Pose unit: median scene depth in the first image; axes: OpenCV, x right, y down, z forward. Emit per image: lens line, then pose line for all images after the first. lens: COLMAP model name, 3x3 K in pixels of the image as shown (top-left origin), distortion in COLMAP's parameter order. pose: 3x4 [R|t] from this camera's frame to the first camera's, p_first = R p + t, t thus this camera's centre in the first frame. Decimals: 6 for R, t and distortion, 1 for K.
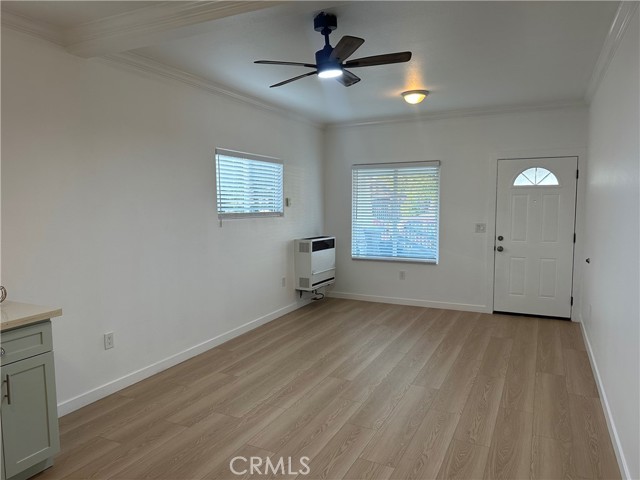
lens RADIAL K [[448.2, 0, 305.7], [0, 448.2, 240.3], [0, 0, 1]] dist [0.056663, -0.075474]
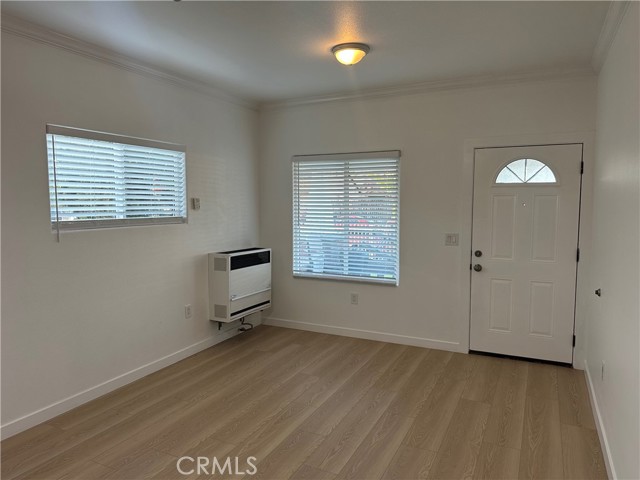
lens RADIAL K [[448.2, 0, 309.2], [0, 448.2, 238.5], [0, 0, 1]] dist [0.056663, -0.075474]
pose [[0.999960, 0.003069, 0.008345, 0.147602], [-0.003059, 0.999995, -0.001103, -0.028514], [-0.008349, 0.001077, 0.999965, 0.260981]]
